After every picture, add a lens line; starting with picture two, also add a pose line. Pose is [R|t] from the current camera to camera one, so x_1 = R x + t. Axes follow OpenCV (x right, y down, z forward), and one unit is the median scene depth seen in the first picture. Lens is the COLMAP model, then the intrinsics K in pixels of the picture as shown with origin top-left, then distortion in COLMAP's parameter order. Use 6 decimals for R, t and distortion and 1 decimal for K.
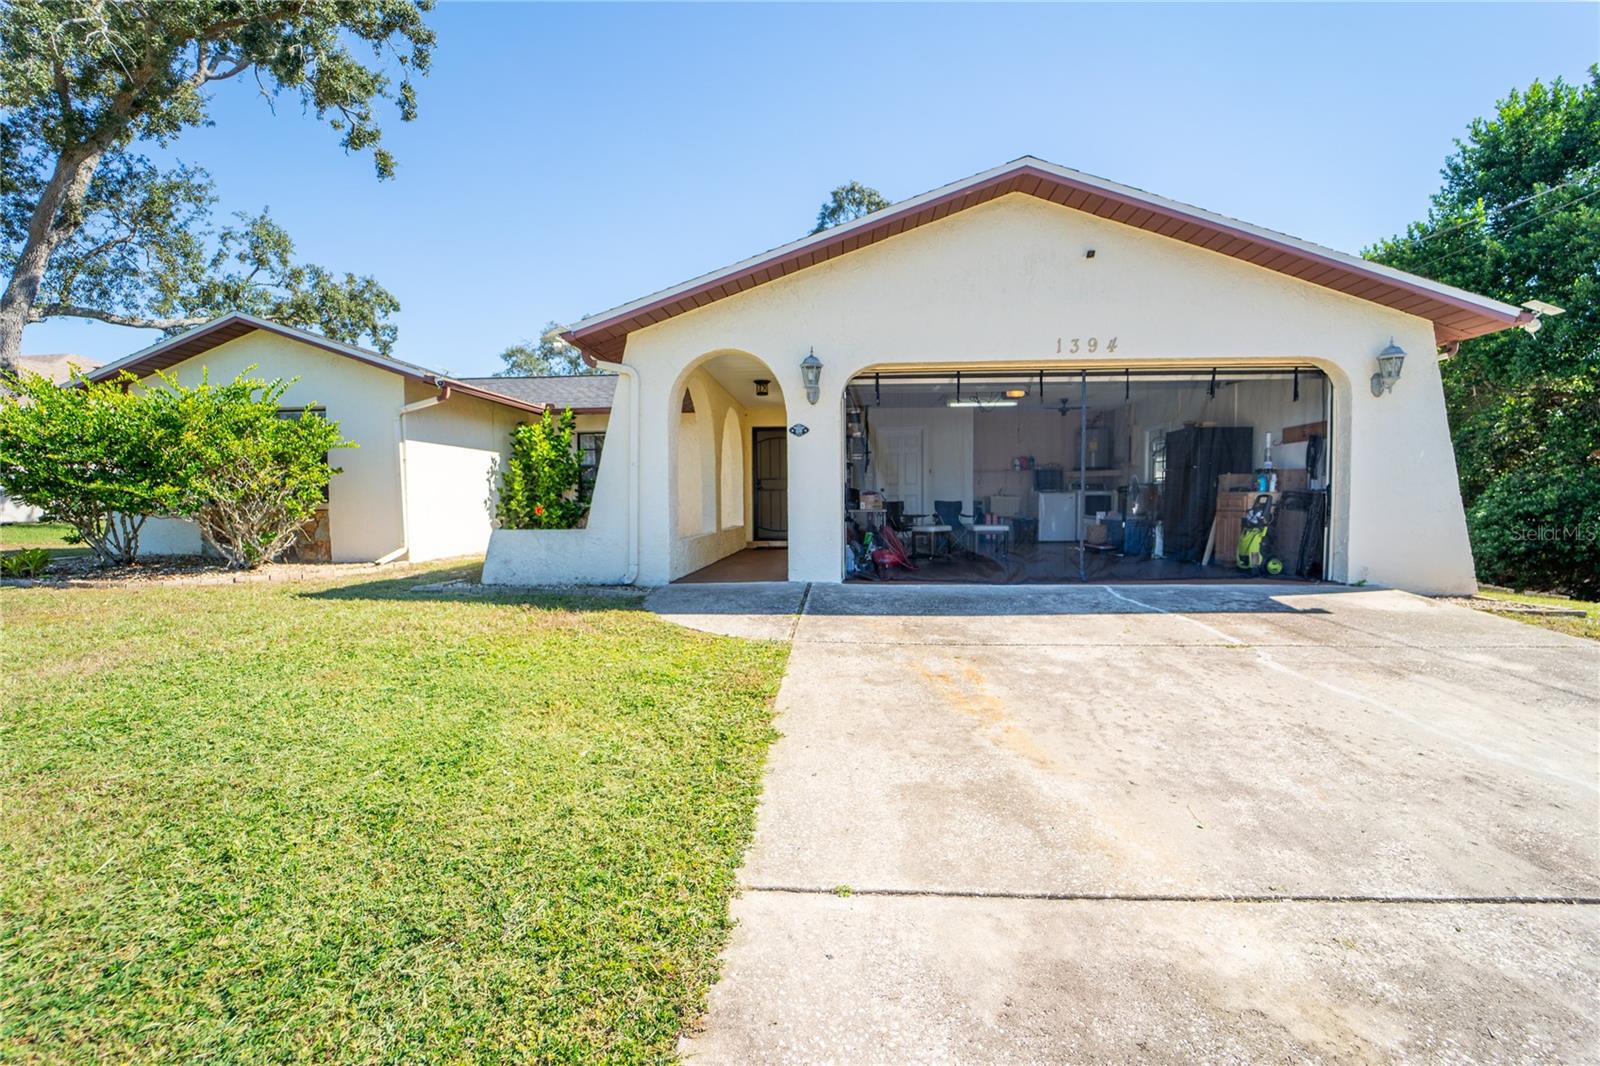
lens RADIAL K [[669.3, 0, 800.0], [0, 669.3, 533.0], [0, 0, 1]] dist [-0.018233, -0.000071]
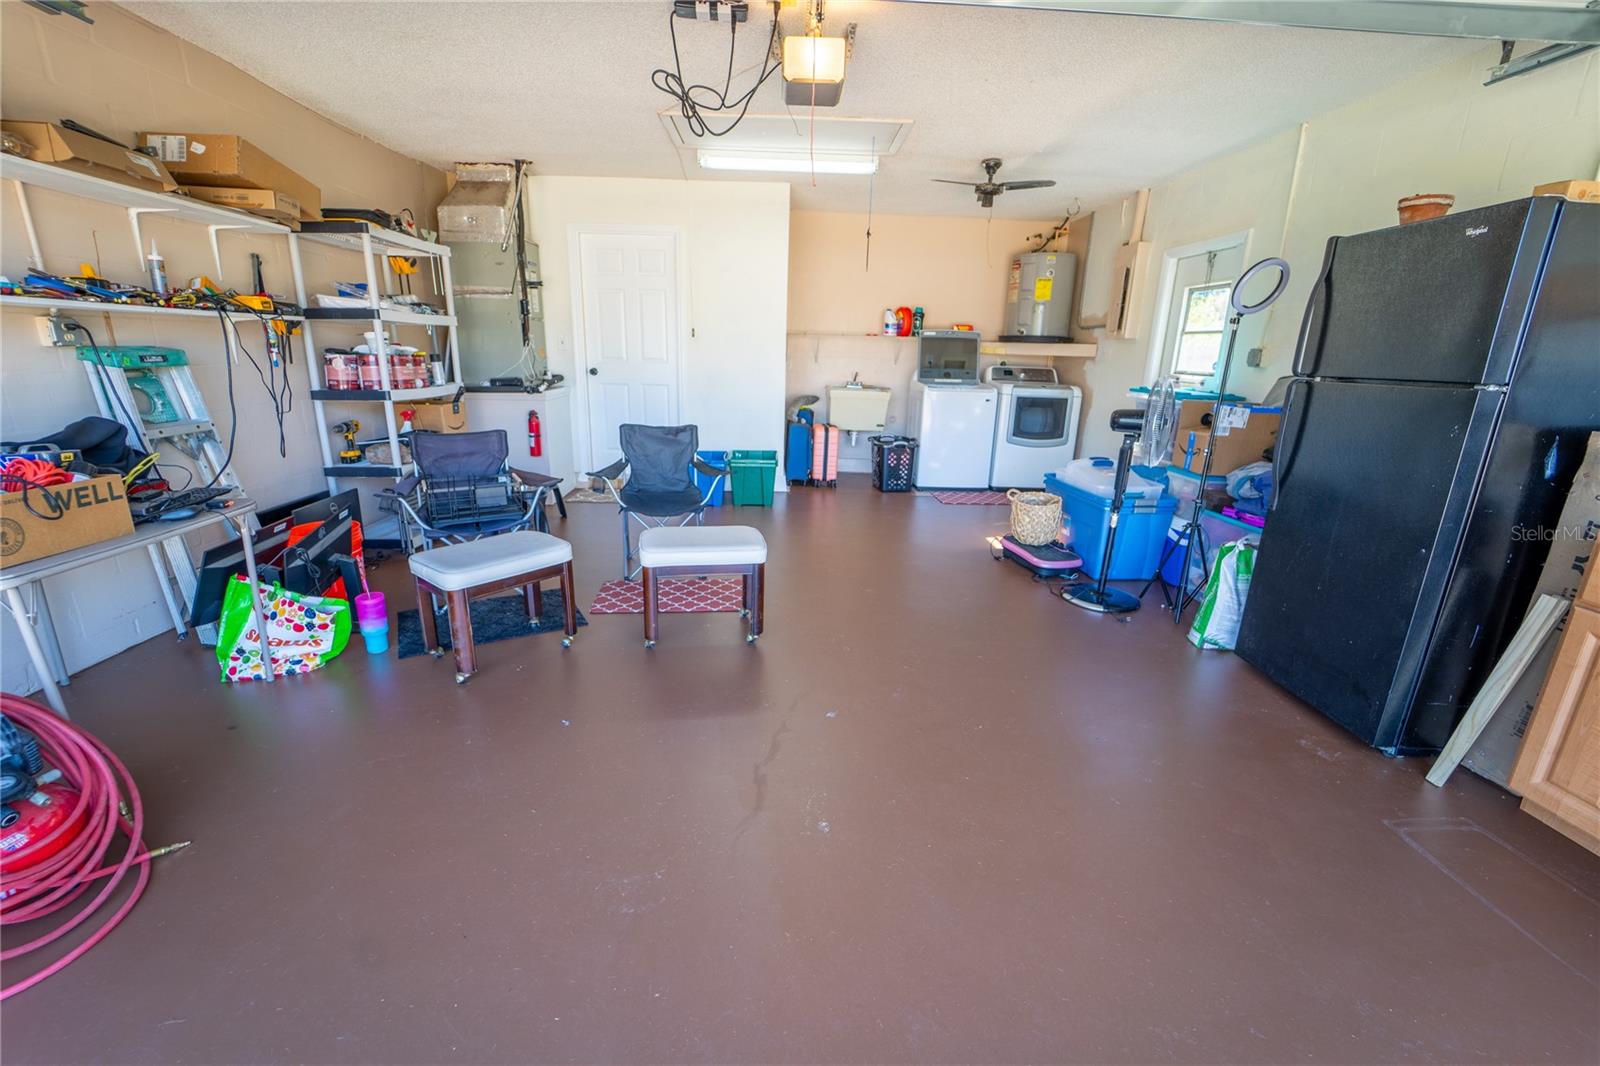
lens RADIAL K [[651.1, 0, 798.3], [0, 651.1, 530.7], [0, 0, 1]] dist [-0.021243, 0.000315]
pose [[0.994187, 0.005904, 0.107506, 0.215205], [-0.029105, 0.976058, 0.215556, -0.056757], [-0.103659, -0.217432, 0.970556, 0.526324]]
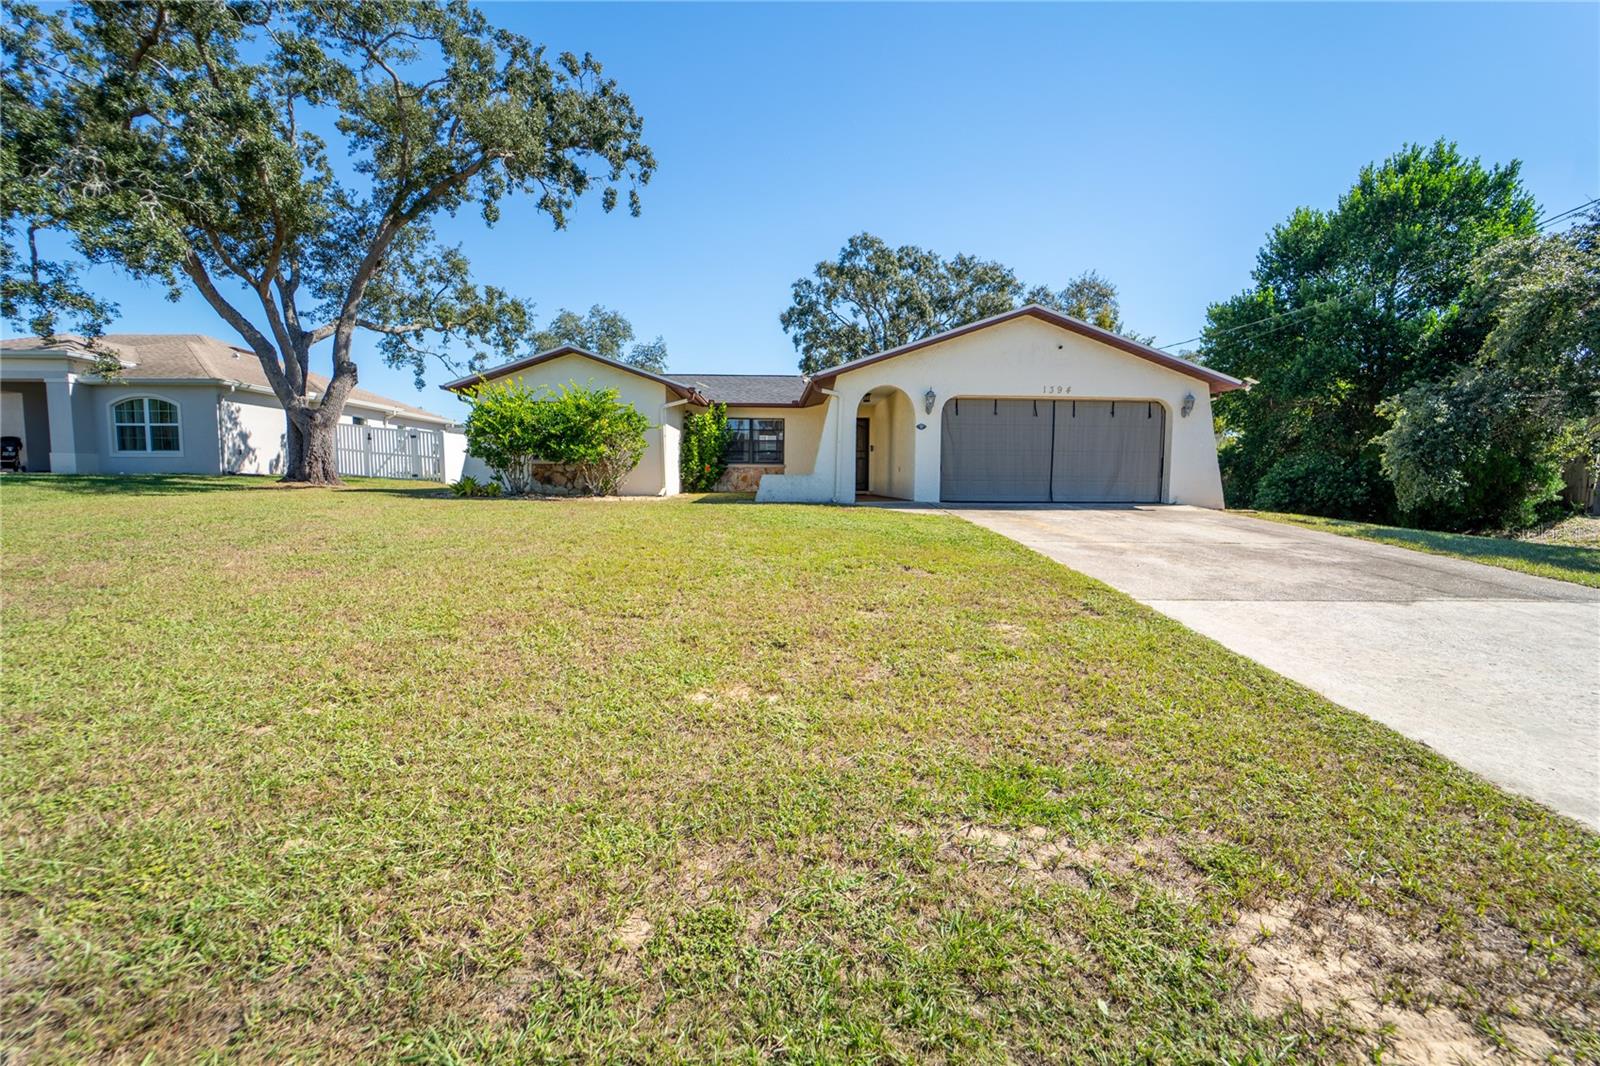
lens RADIAL K [[669.3, 0, 800.0], [0, 669.3, 533.0], [0, 0, 1]] dist [-0.018233, -0.000071]
pose [[0.992025, 0.003317, 0.125999, -0.611937], [-0.007624, 0.999402, 0.033712, 0.101674], [-0.125812, -0.034404, 0.991457, -0.960147]]
